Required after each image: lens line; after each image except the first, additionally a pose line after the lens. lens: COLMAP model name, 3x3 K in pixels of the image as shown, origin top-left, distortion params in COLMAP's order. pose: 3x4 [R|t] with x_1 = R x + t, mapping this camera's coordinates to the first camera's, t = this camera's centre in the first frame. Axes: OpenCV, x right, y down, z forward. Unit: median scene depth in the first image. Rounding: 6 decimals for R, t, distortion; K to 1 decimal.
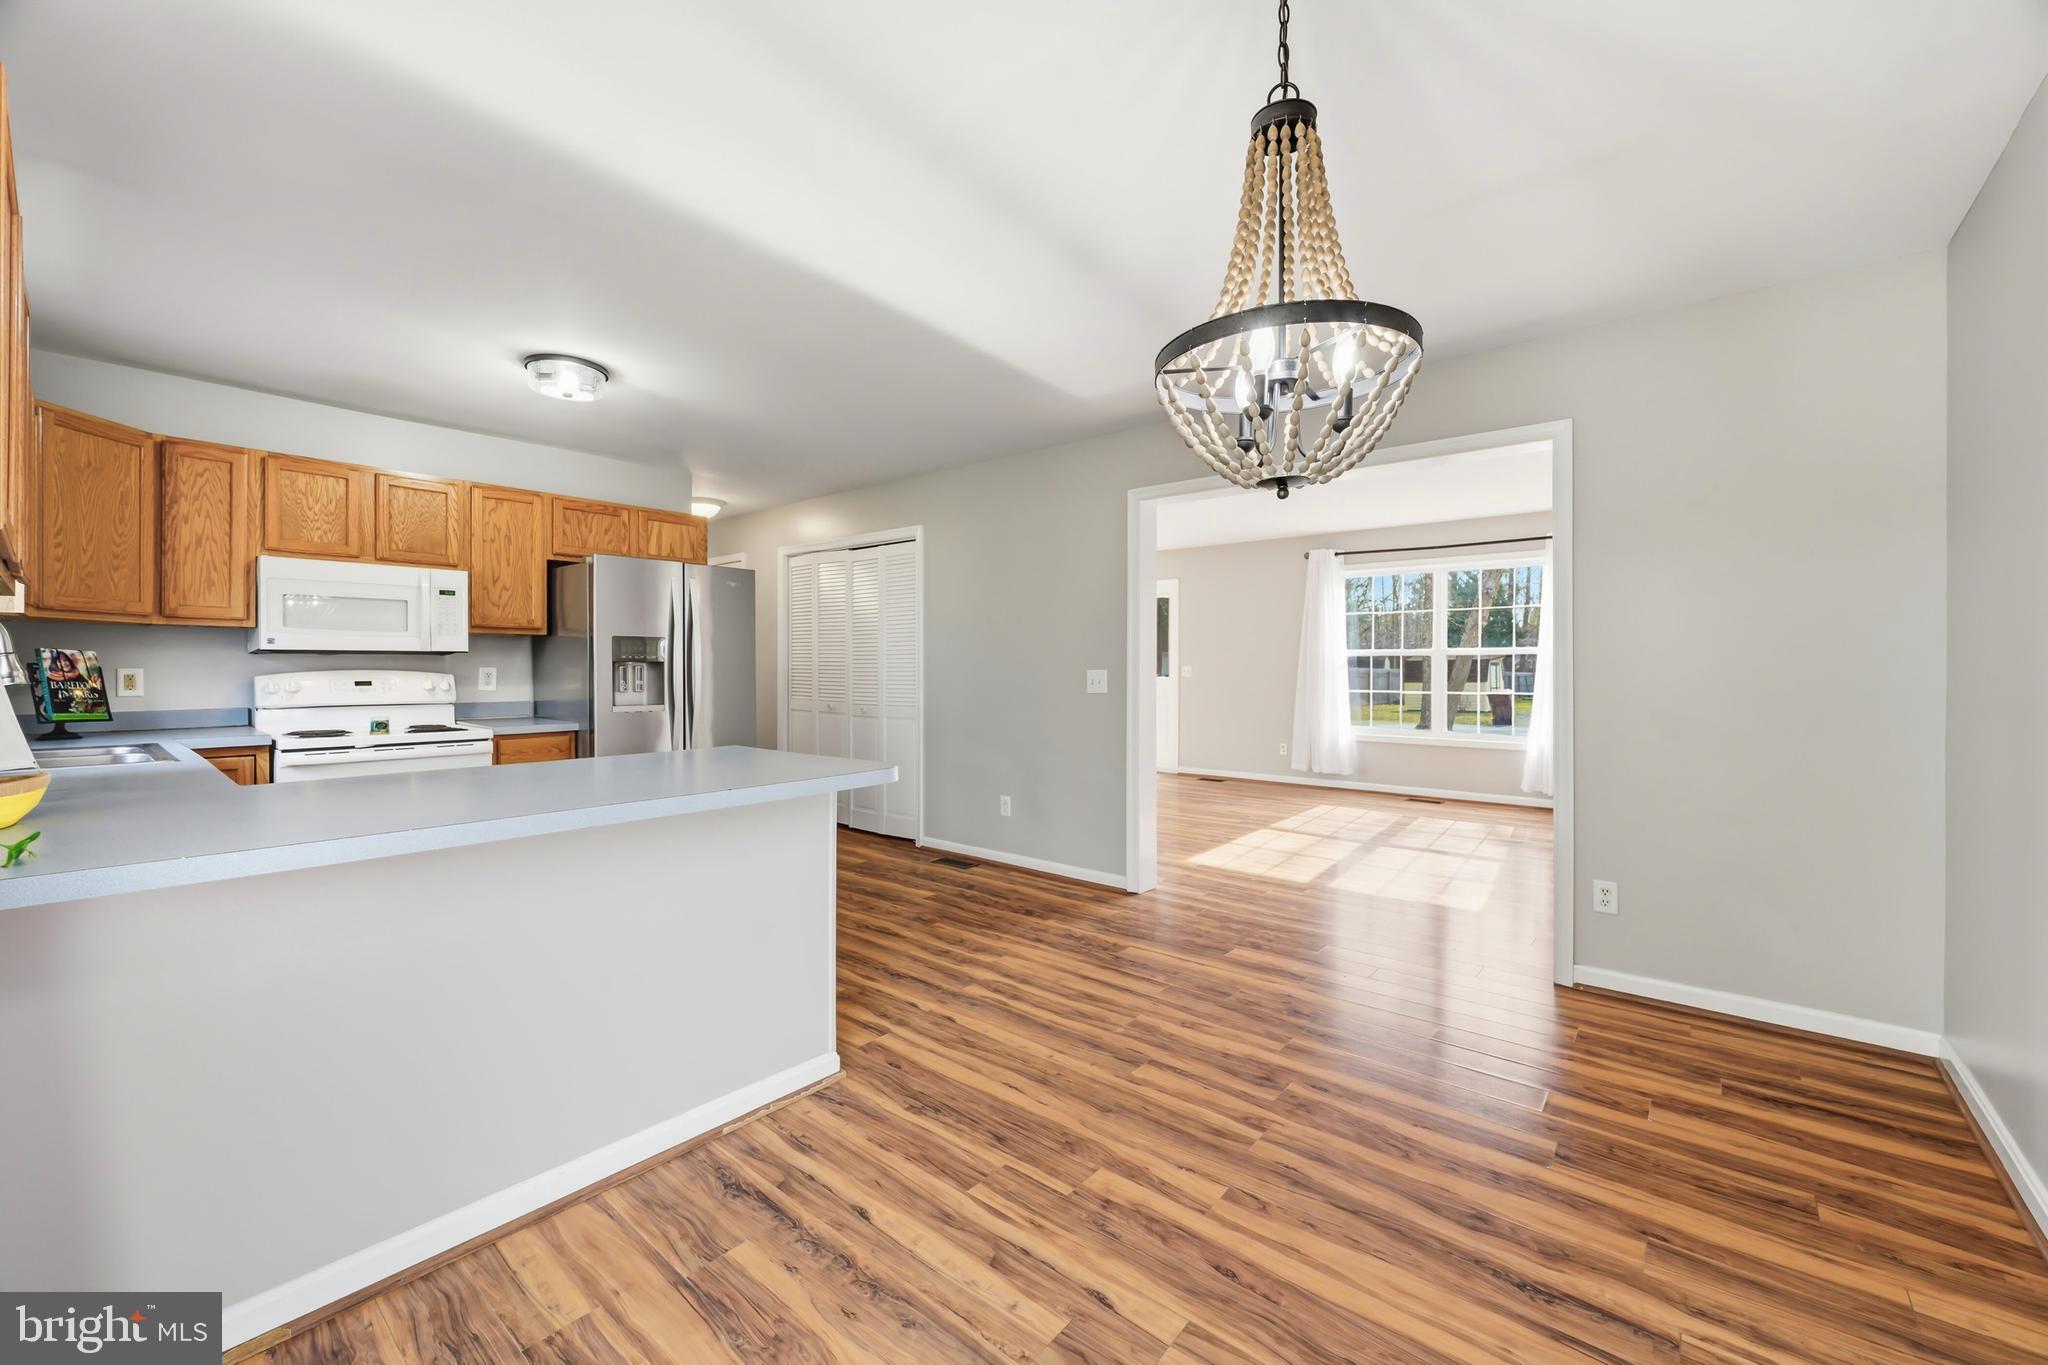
lens RADIAL K [[815.0, 0, 1016.8], [0, 815.0, 673.2], [0, 0, 1]] dist [0.000077, -0.000007]
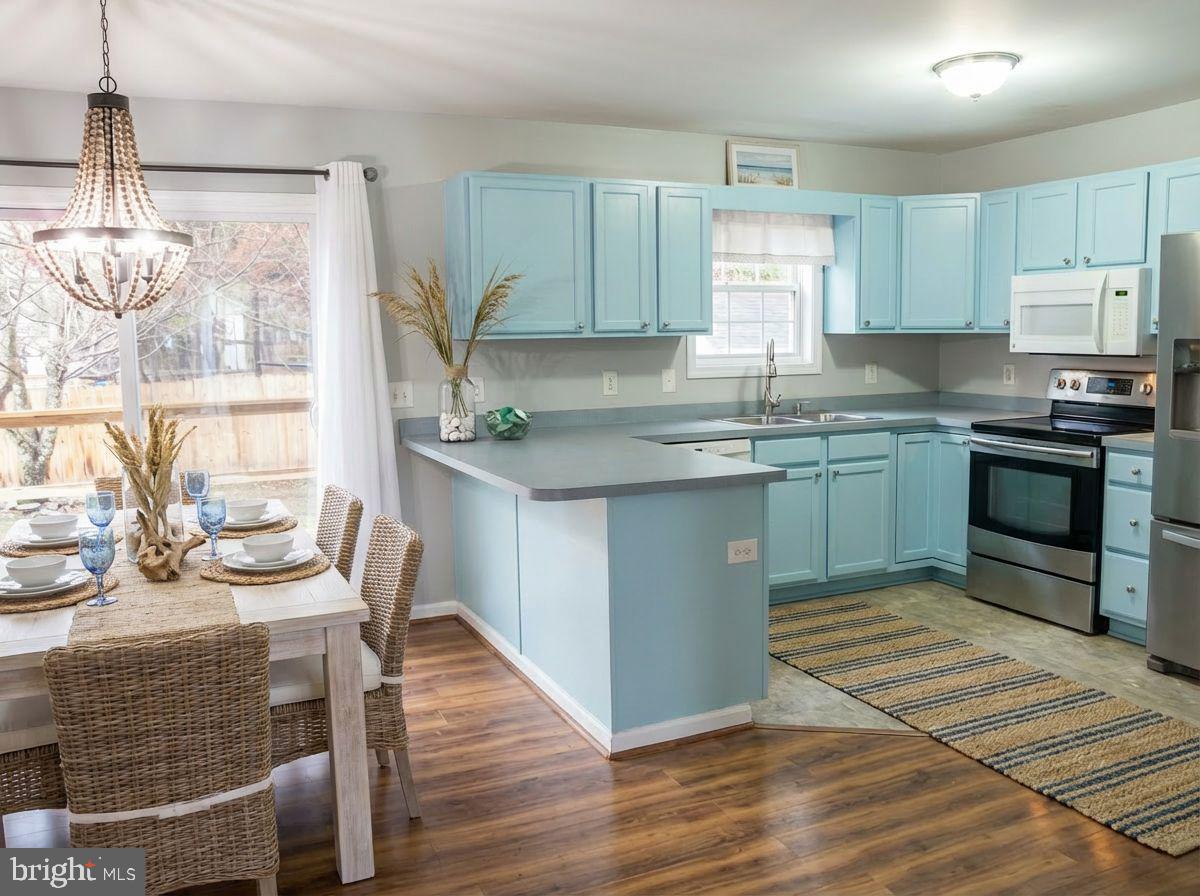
lens RADIAL K [[982.0, 0, 595.5], [0, 982.0, 443.1], [0, 0, 1]] dist [-0.130872, 0.061175]
pose [[-0.425301, 0.109806, -0.898366, 0.754293], [0.009616, 0.993105, 0.116834, -0.078735], [0.905001, 0.041051, -0.423425, 1.208337]]
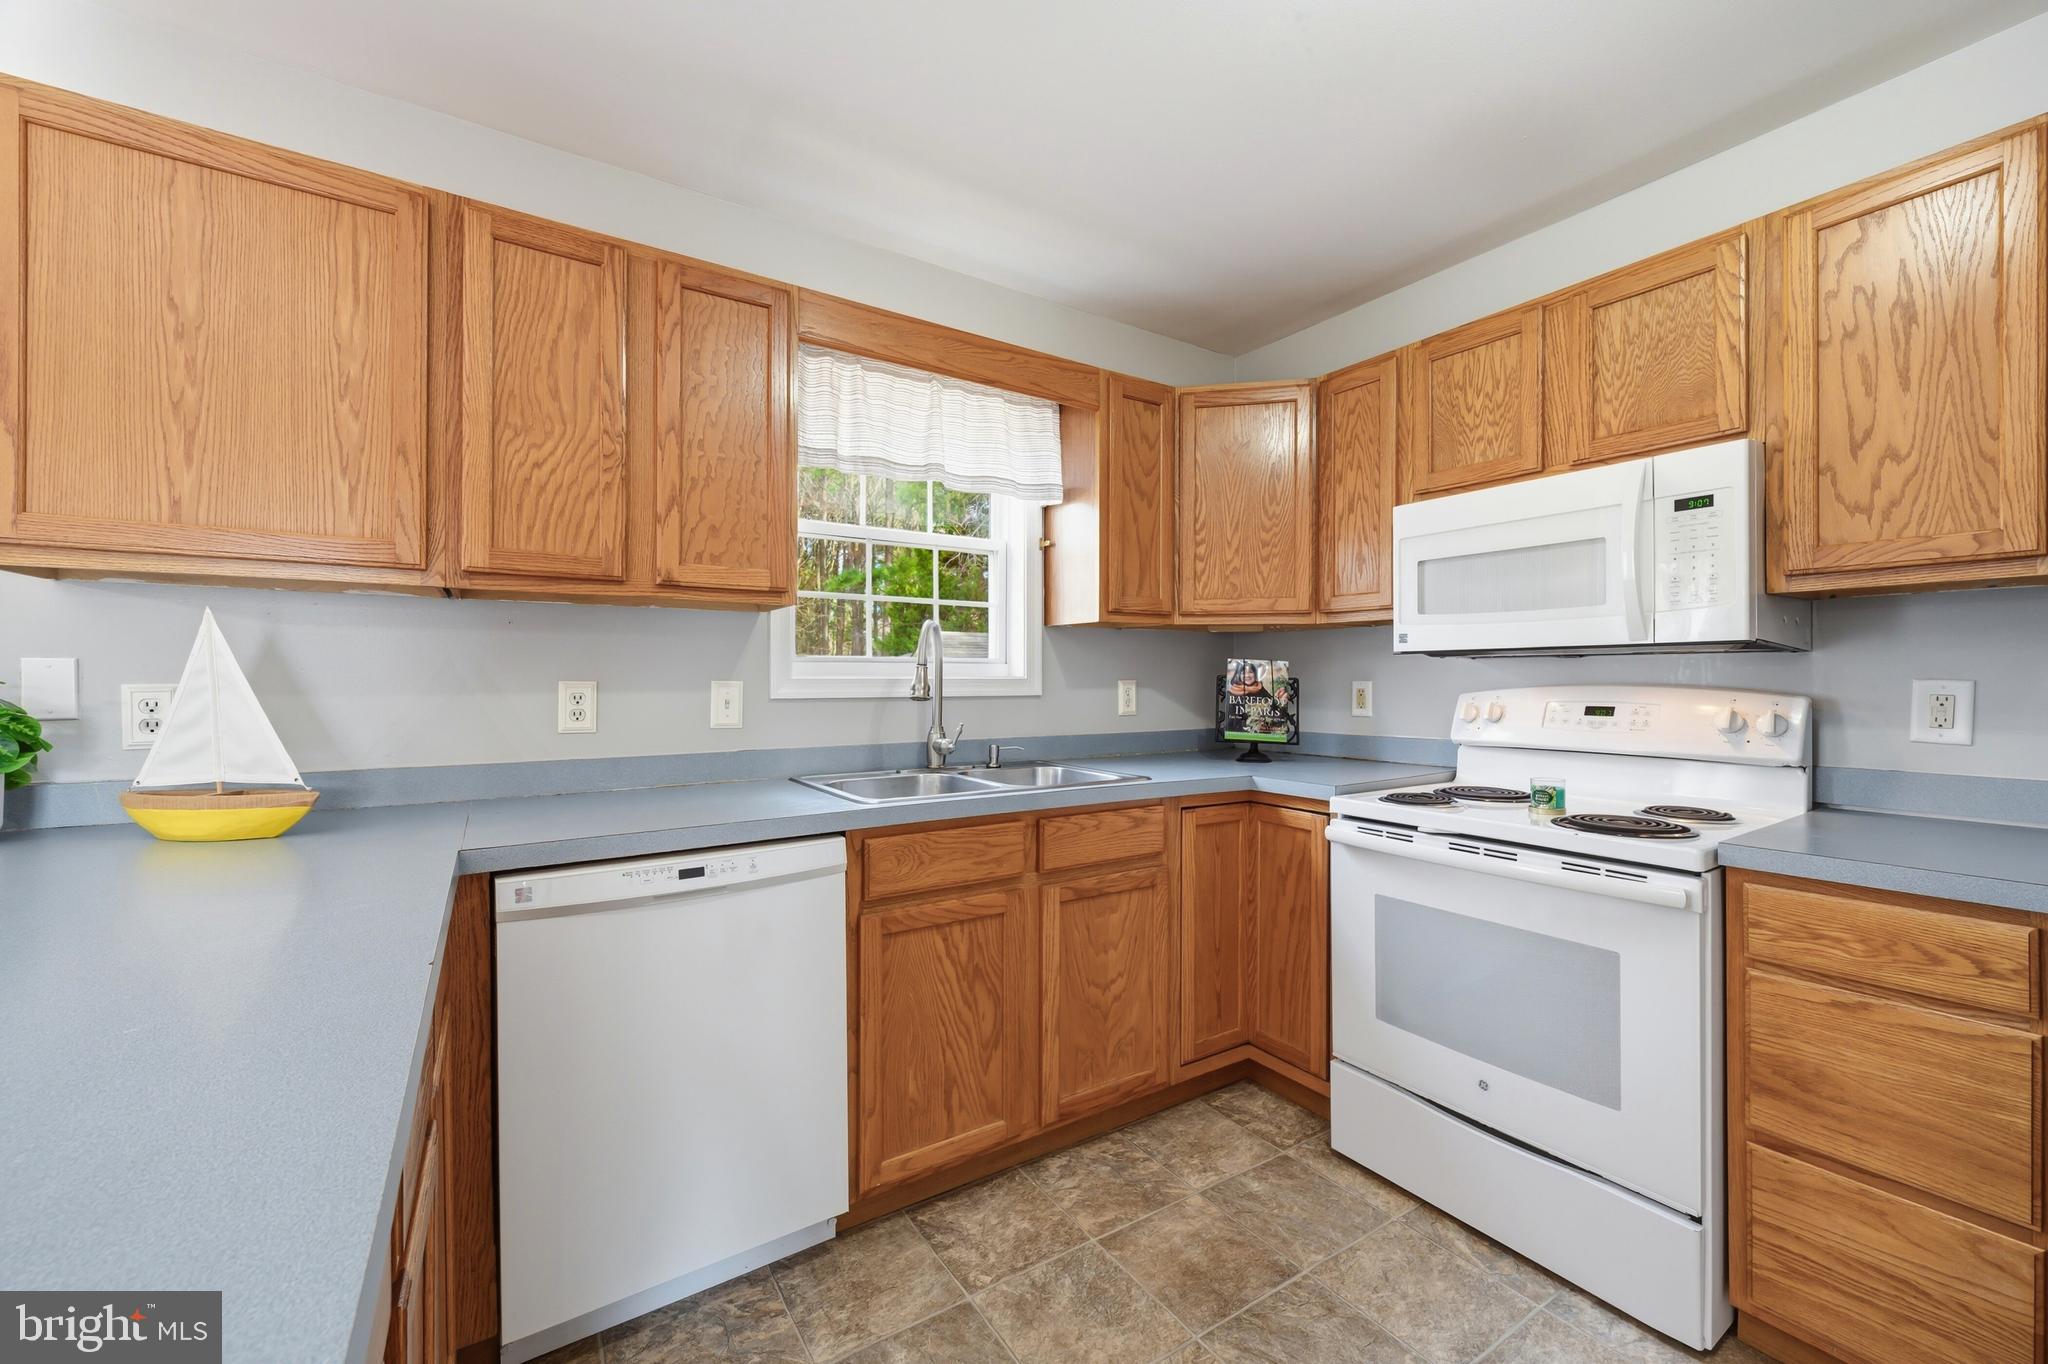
lens RADIAL K [[817.5, 0, 1028.3], [0, 817.5, 678.5], [0, 0, 1]] dist [0.000140, -0.000471]
pose [[-0.276633, -0.000490, -0.960976, -0.260516], [-0.007060, 0.999974, 0.001522, -0.008541], [0.960950, 0.007206, -0.276629, 1.035766]]
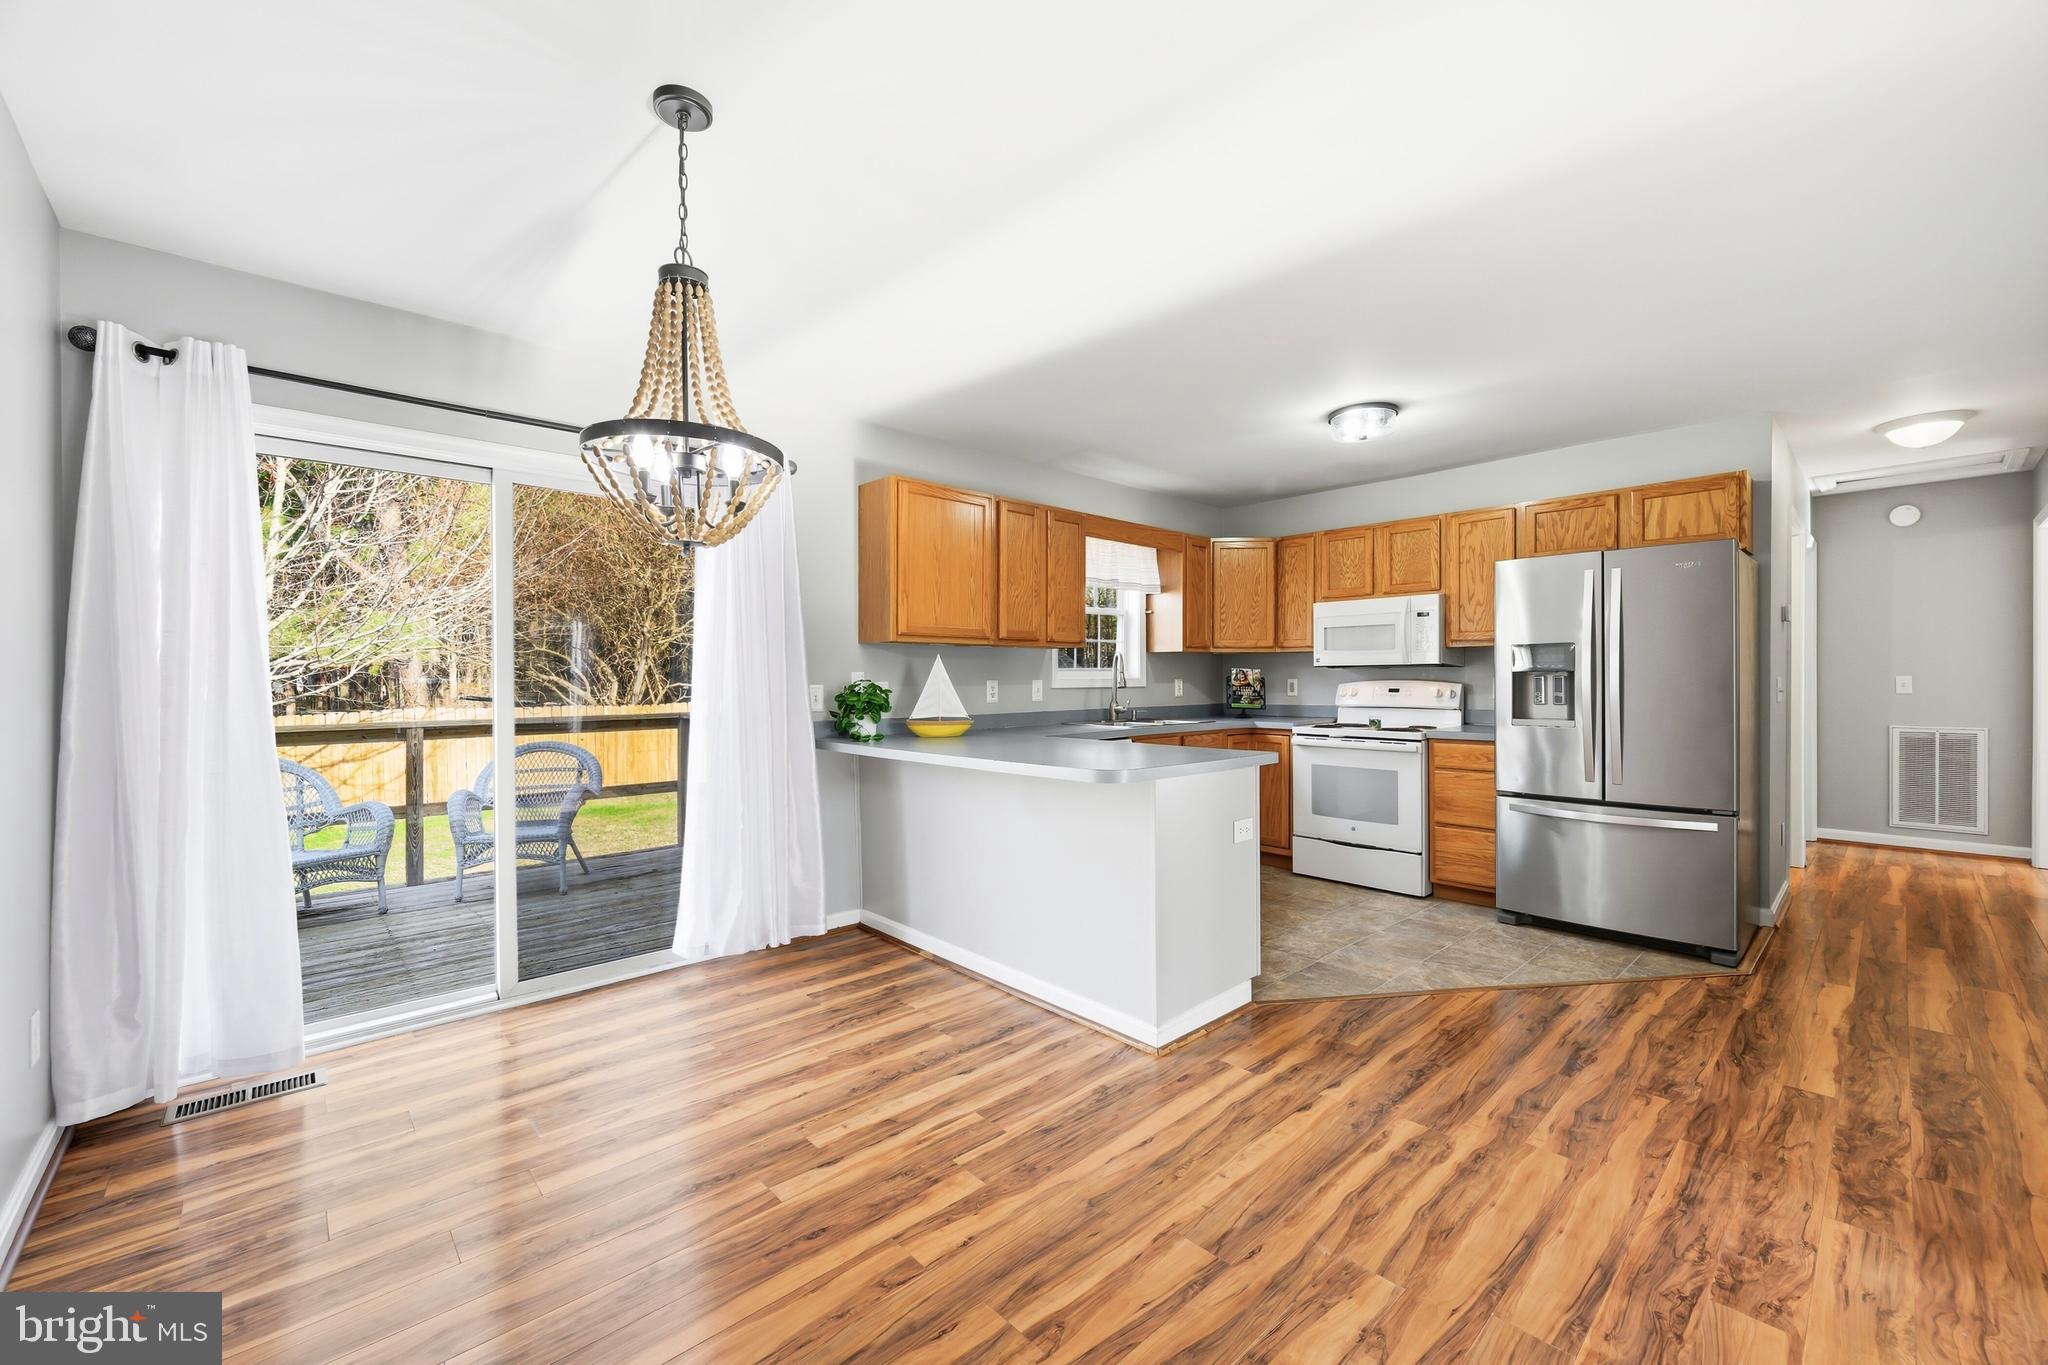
lens RADIAL K [[808.3, 0, 1030.6], [0, 808.3, 685.9], [0, 0, 1]] dist [-0.000215, 0.000405]
pose [[-0.111001, 0.010051, -0.993769, 0.690022], [-0.002683, 0.999942, 0.010413, -0.008361], [0.993817, 0.003822, -0.110968, 0.746374]]
